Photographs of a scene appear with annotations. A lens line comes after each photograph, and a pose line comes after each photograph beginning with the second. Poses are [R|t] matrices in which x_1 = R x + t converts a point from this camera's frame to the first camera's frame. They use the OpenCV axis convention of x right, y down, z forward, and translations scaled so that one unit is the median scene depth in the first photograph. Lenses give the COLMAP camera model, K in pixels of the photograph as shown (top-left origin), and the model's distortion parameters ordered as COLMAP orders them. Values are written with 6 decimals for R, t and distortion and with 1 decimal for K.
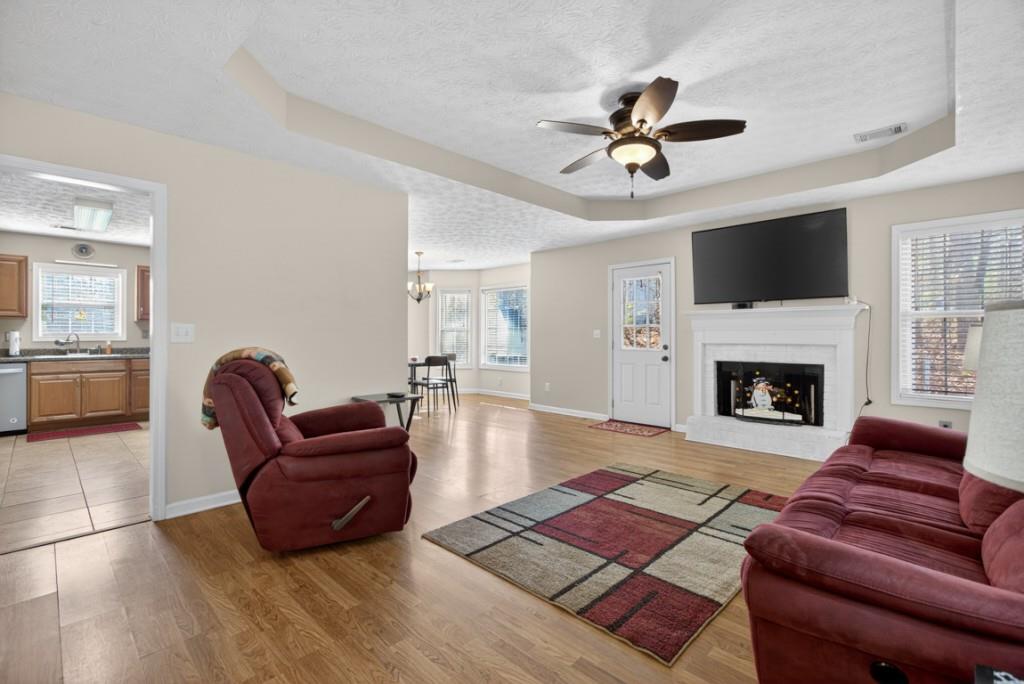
lens RADIAL K [[462.1, 0, 512.1], [0, 462.1, 335.9], [0, 0, 1]] dist [-0.003060, -0.000359]
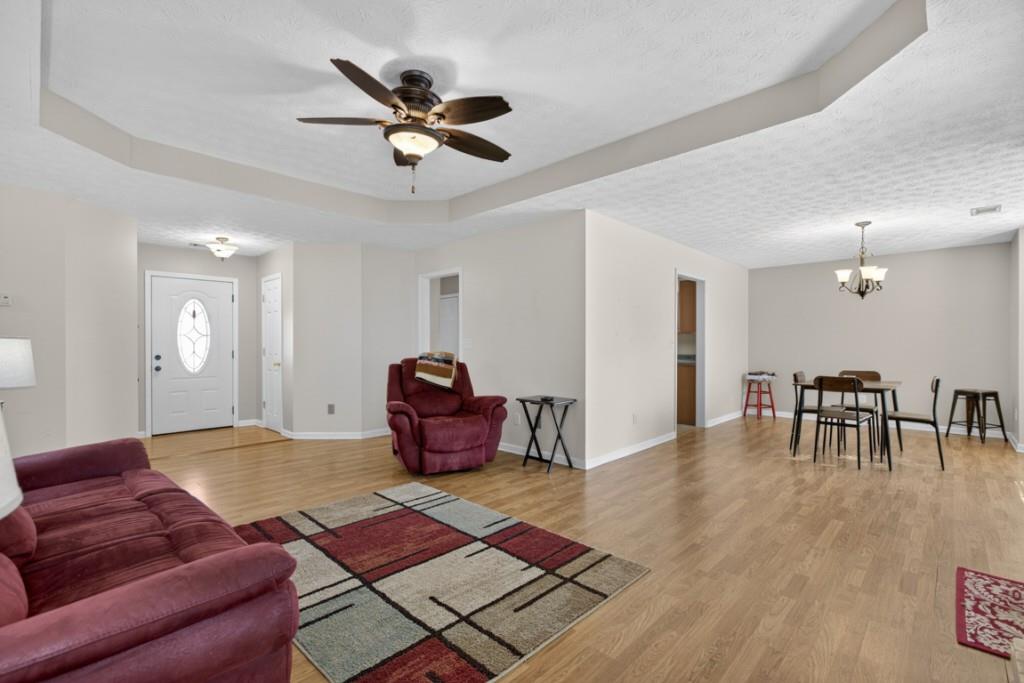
lens RADIAL K [[458.3, 0, 511.0], [0, 458.3, 346.1], [0, 0, 1]] dist [-0.008595, 0.000140]
pose [[-0.000874, 0.003865, -0.999992, 0.927919], [-0.001526, 0.999991, 0.003867, -0.005047], [0.999998, 0.001530, -0.000868, 0.965045]]
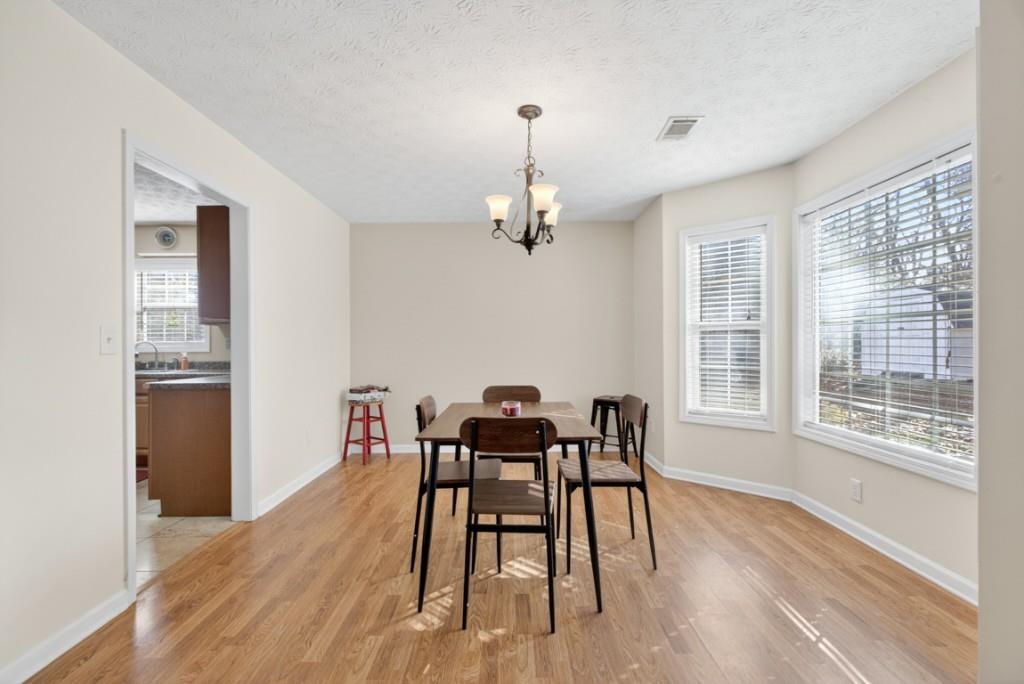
lens RADIAL K [[458.3, 0, 511.0], [0, 458.3, 346.6], [0, 0, 1]] dist [-0.008595, 0.000140]
pose [[0.694005, 0.002296, -0.719966, 0.084313], [0.004705, 0.999959, 0.007724, -0.003013], [0.719955, -0.008747, 0.693966, 1.478890]]
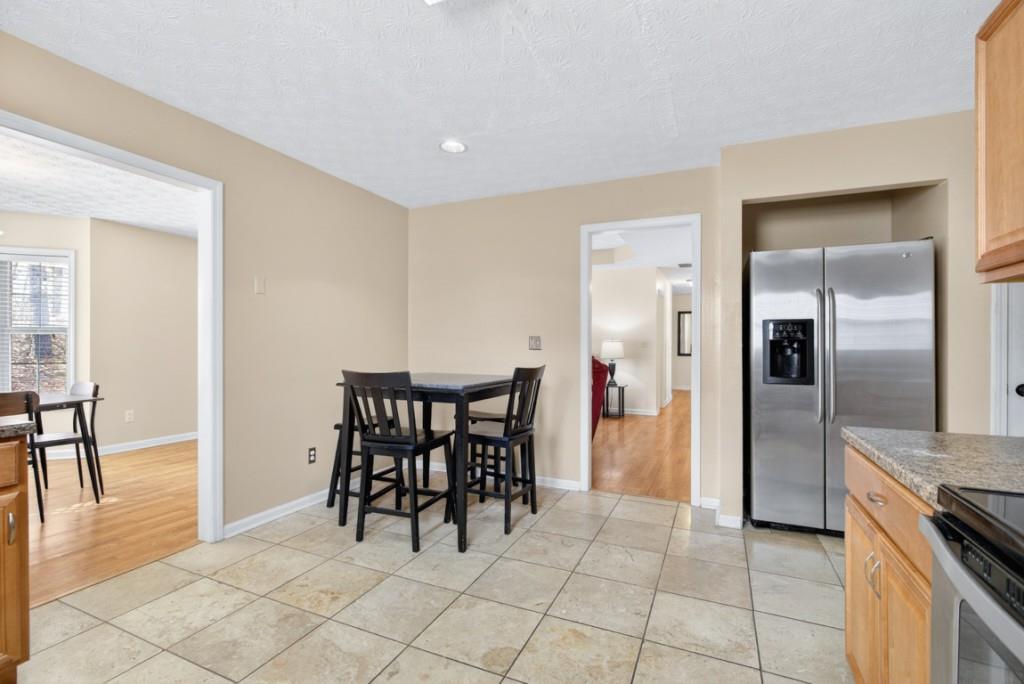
lens RADIAL K [[463.2, 0, 513.5], [0, 463.2, 344.3], [0, 0, 1]] dist [-0.008530, 0.000893]
pose [[-0.346153, -0.004924, 0.938165, -1.552859], [-0.001146, 0.999988, 0.004825, -0.007942], [-0.938177, 0.000595, -0.346155, 1.310123]]
